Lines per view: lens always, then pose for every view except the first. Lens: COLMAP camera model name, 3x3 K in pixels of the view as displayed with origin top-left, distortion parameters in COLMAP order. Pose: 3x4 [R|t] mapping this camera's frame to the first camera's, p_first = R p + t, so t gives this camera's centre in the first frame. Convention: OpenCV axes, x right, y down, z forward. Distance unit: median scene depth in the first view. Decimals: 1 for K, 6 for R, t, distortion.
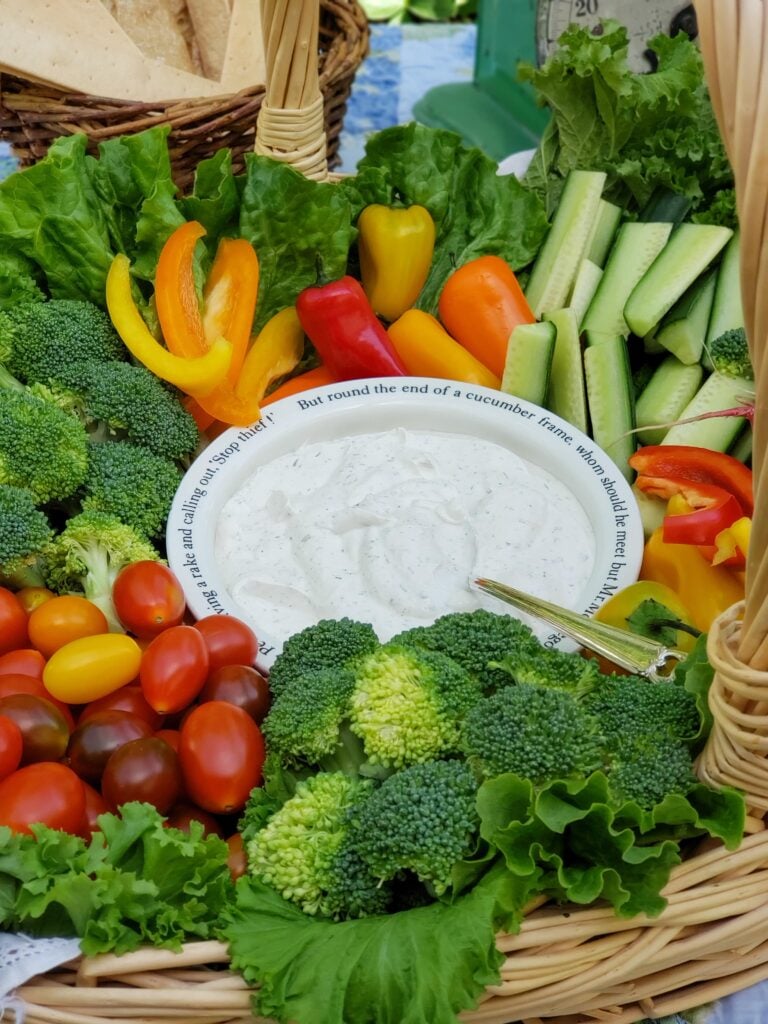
lens RADIAL K [[1509.8, 0, 384.0], [0, 1509.8, 512.0], [0, 0, 1]] dist [0.007375, -0.034841]
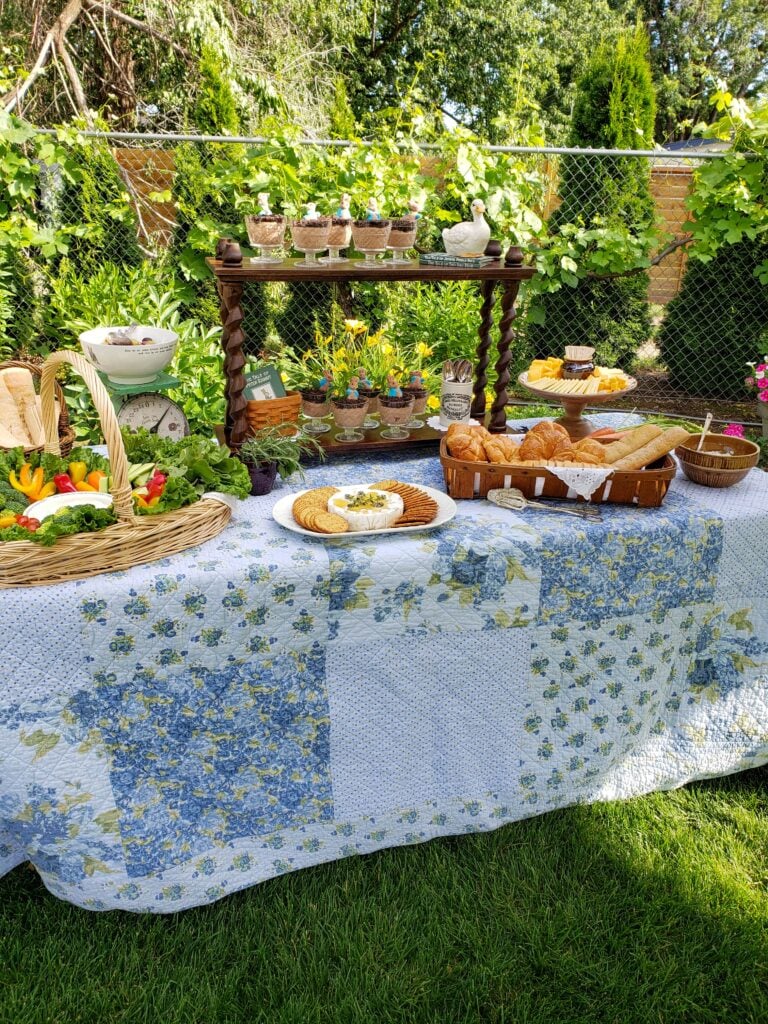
lens RADIAL K [[798.2, 0, 384.0], [0, 798.2, 512.0], [0, 0, 1]] dist [-0.001441, -0.002275]
pose [[0.967026, -0.082277, 0.241021, 0.331968], [0.158428, 0.935317, -0.316358, 0.907015], [-0.199402, 0.344111, 0.917511, -1.451574]]
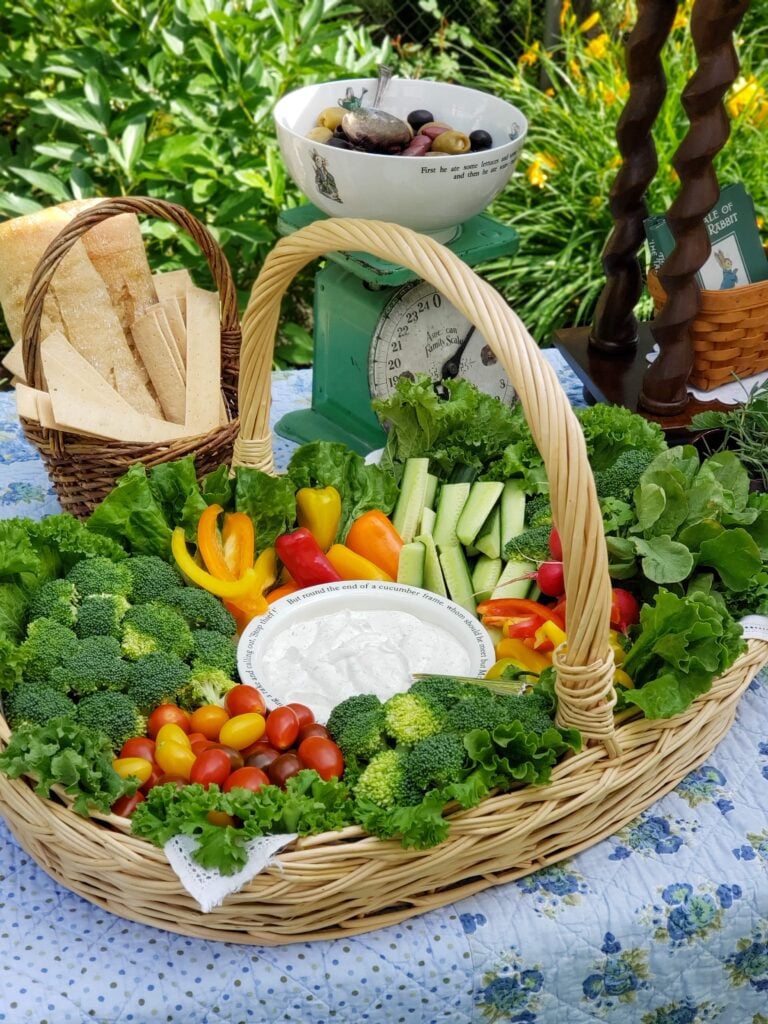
lens RADIAL K [[1509.8, 0, 384.0], [0, 1509.8, 512.0], [0, 0, 1]] dist [0.007375, -0.034841]
pose [[0.973726, -0.097921, 0.205597, -0.290235], [0.134554, 0.975773, -0.172518, 0.140798], [-0.183722, 0.195649, 0.963311, -0.712665]]
